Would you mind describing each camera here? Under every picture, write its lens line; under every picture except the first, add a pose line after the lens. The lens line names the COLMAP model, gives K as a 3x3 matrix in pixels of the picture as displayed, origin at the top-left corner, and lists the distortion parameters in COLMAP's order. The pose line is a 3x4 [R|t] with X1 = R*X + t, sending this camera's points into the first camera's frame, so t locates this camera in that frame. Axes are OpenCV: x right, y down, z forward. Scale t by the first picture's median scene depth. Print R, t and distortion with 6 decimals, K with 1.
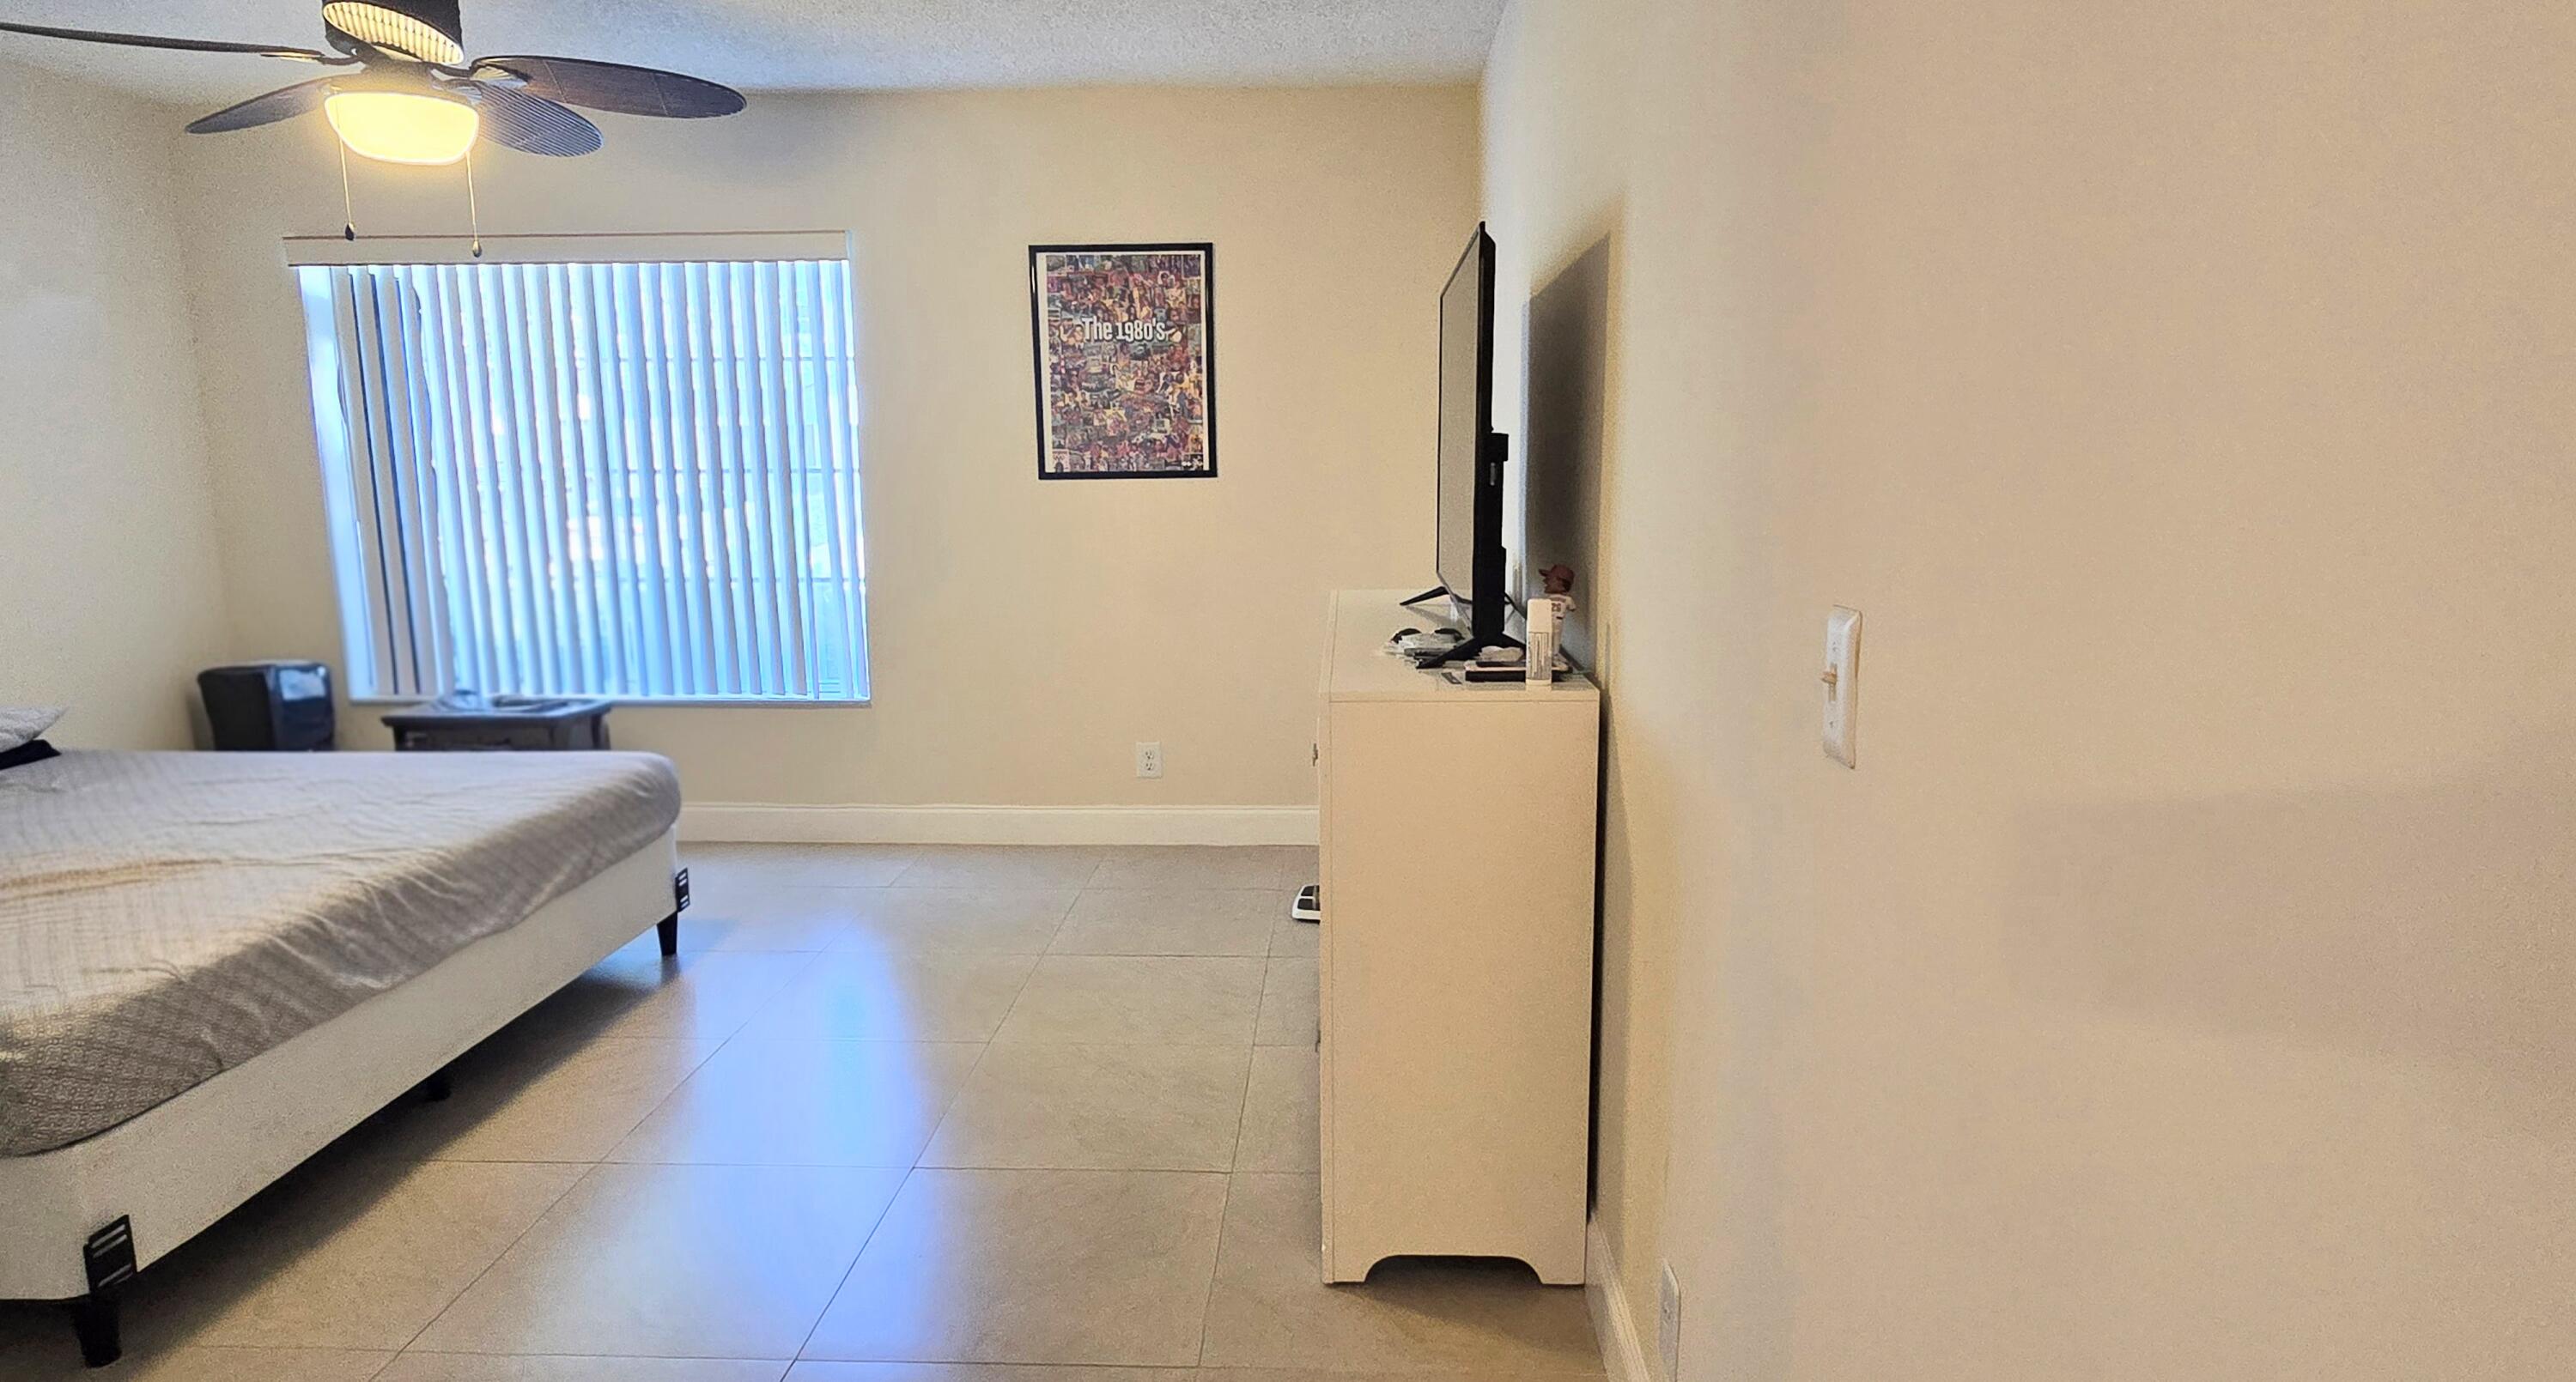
lens RADIAL K [[1484.7, 0, 1290.4], [0, 1484.7, 696.1], [0, 0, 1]] dist [-0.001451, -0.003678]
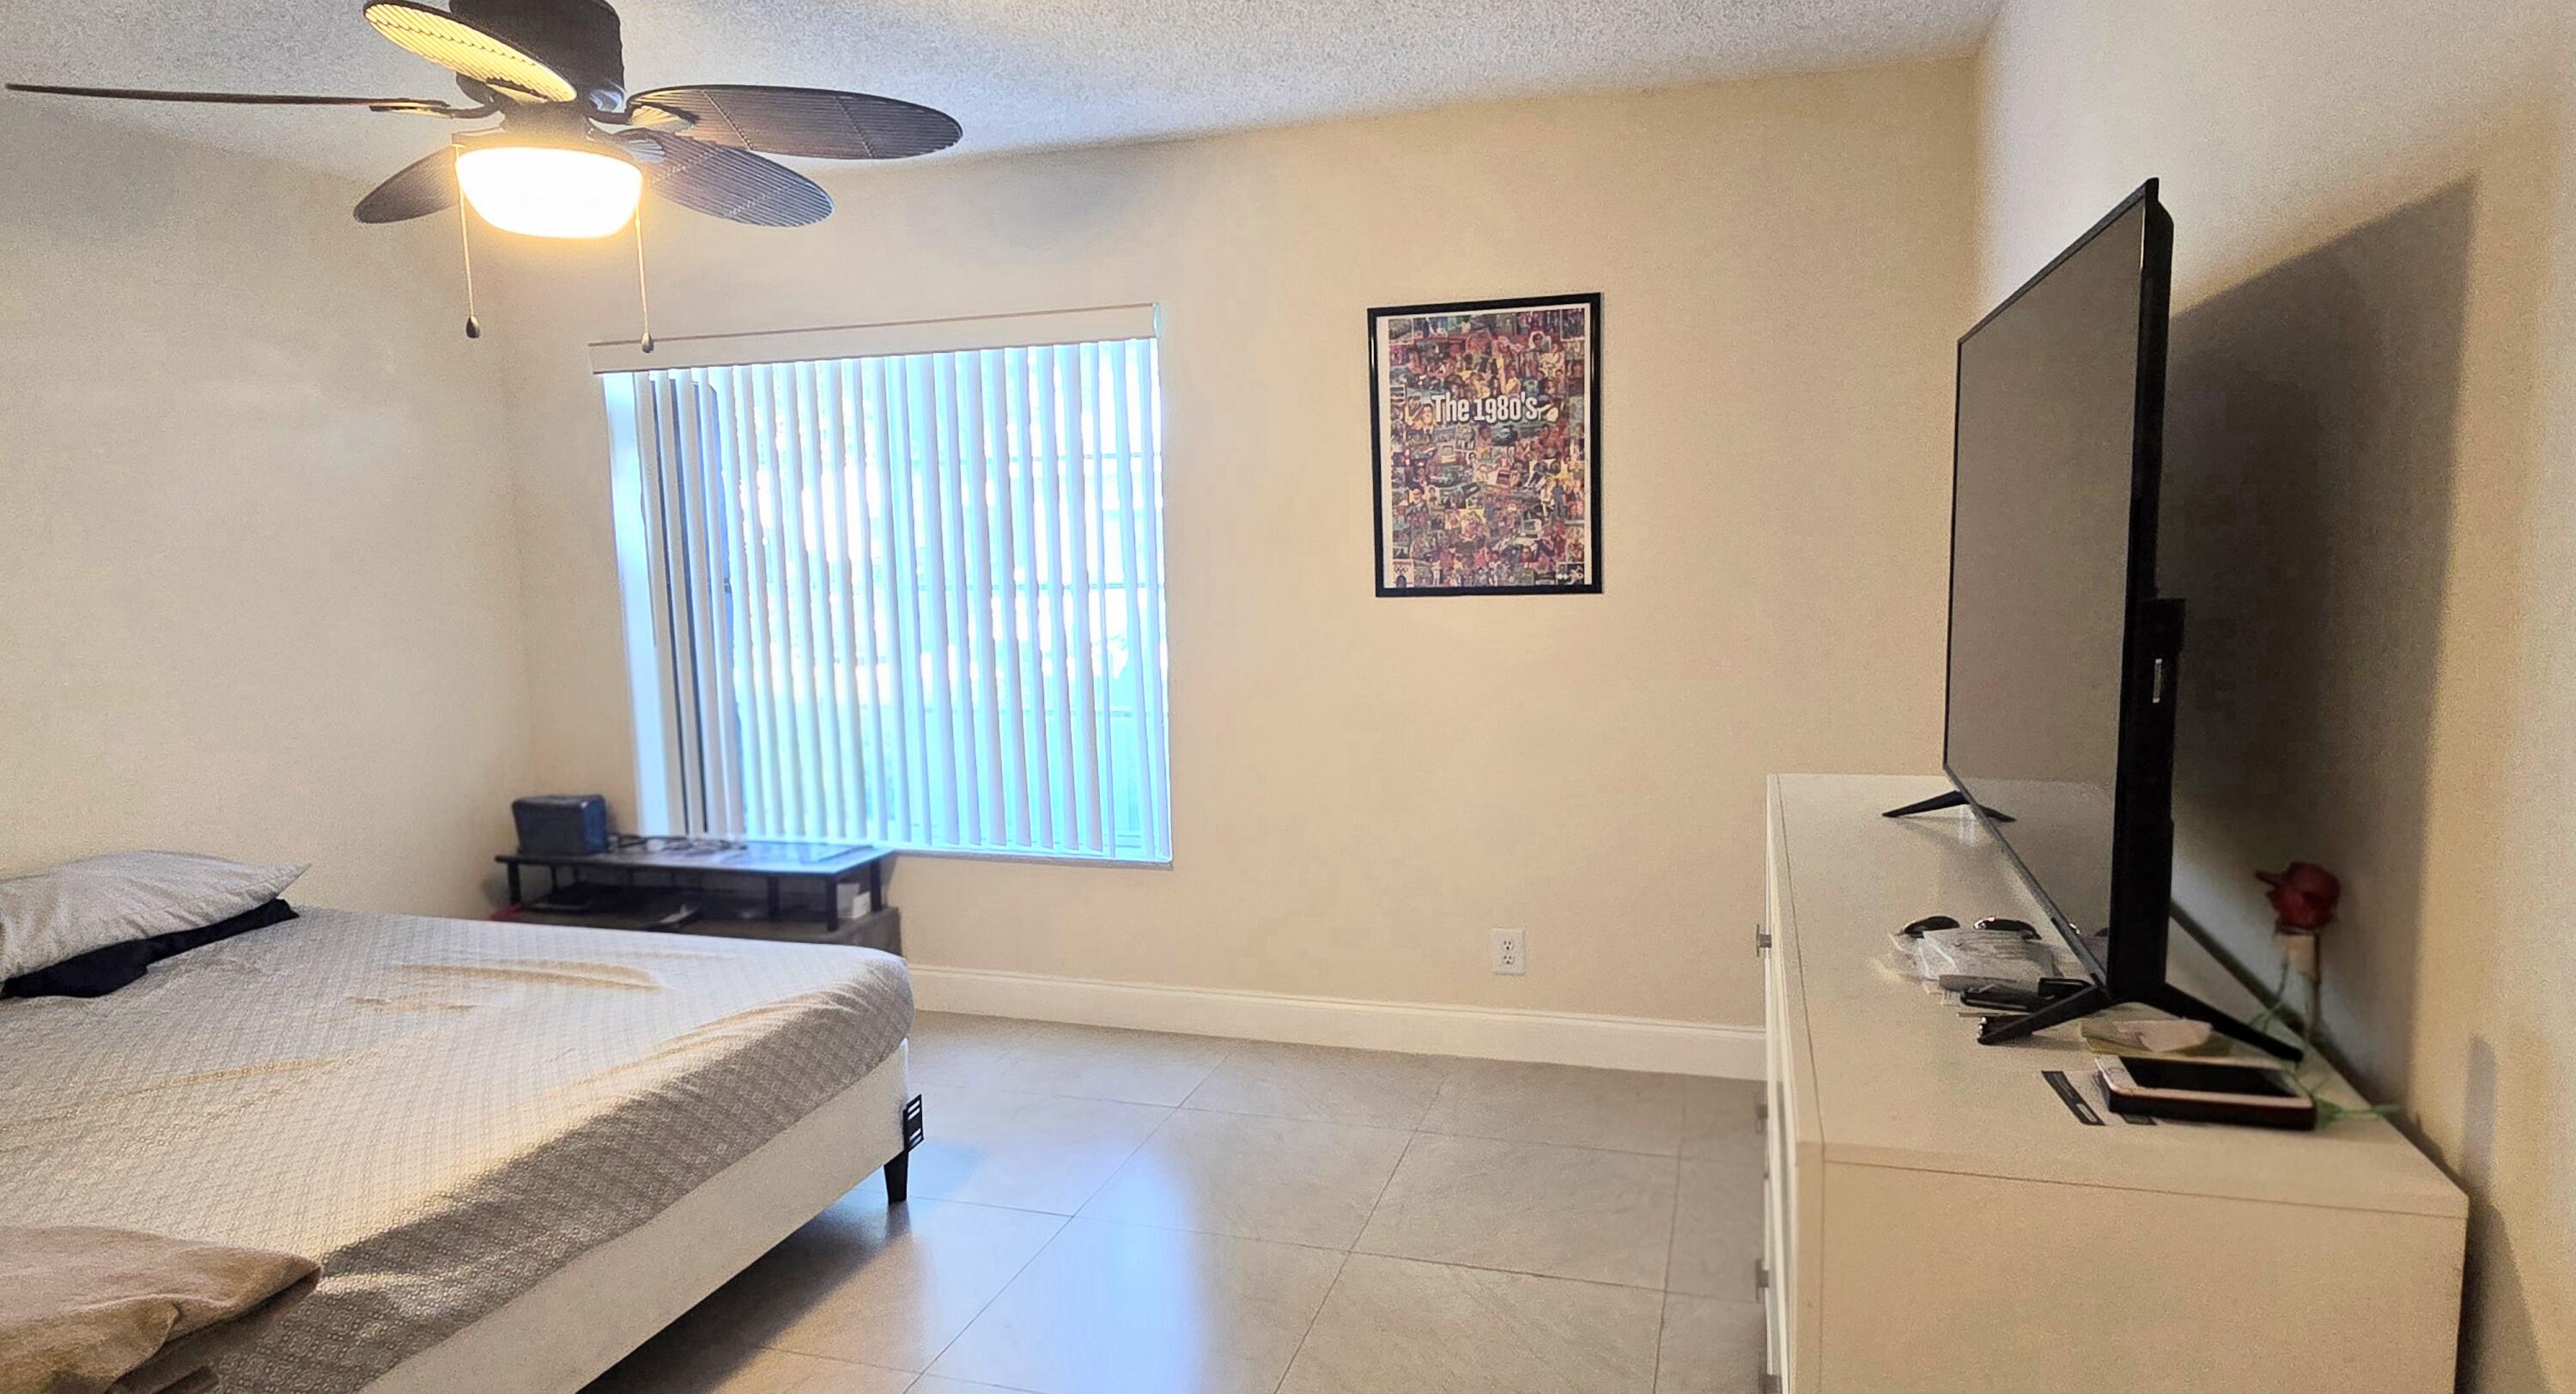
lens RADIAL K [[1470.9, 0, 1290.0], [0, 1470.9, 698.9], [0, 0, 1]] dist [-0.003941, 0.000751]
pose [[0.966946, 0.012888, -0.254657, -0.011090], [-0.023753, 0.998932, -0.039634, -0.059057], [0.253874, 0.044373, 0.966219, 0.225193]]
